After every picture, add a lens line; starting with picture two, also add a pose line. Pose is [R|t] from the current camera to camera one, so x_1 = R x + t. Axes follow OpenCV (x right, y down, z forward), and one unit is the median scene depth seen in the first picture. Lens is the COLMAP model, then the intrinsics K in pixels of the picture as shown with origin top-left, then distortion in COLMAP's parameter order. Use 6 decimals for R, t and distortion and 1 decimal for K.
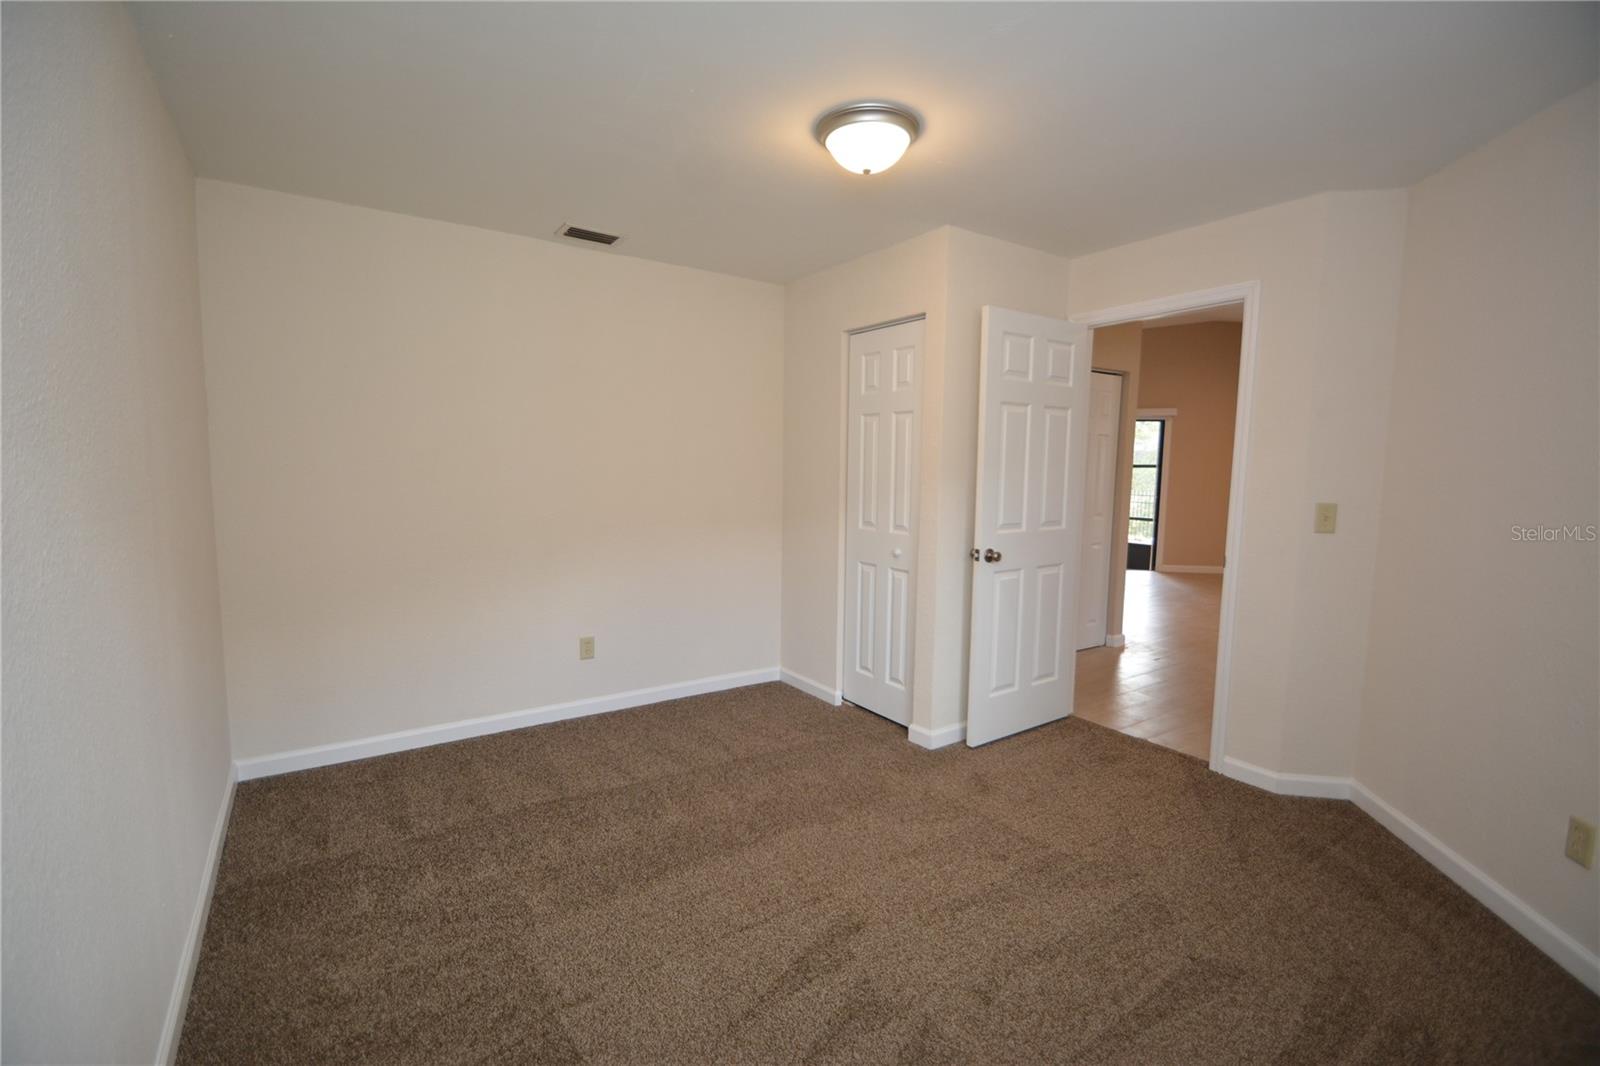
lens RADIAL K [[690.9, 0, 796.0], [0, 690.9, 534.8], [0, 0, 1]] dist [-0.001996, -0.000239]
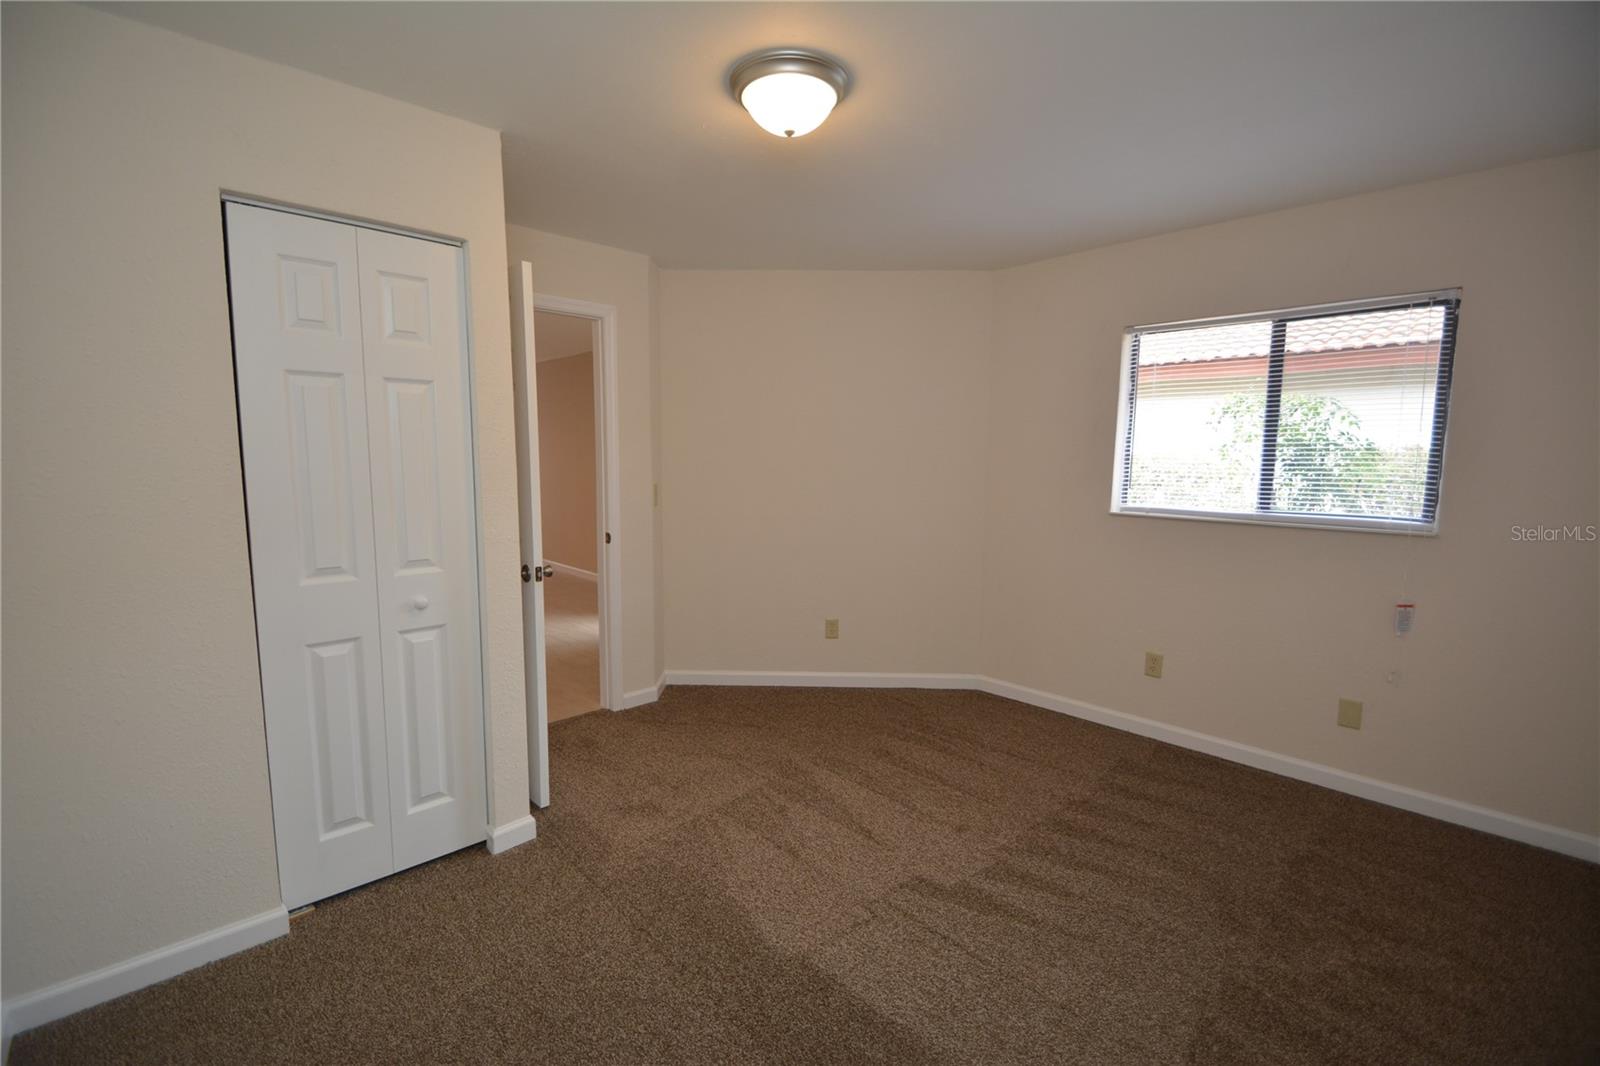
lens RADIAL K [[690.9, 0, 796.0], [0, 690.9, 534.8], [0, 0, 1]] dist [-0.001996, -0.000239]
pose [[-0.162325, -0.130742, 0.978037, -0.612830], [0.086343, 0.985499, 0.146070, -0.114798], [-0.982952, 0.108157, -0.148682, 0.885883]]
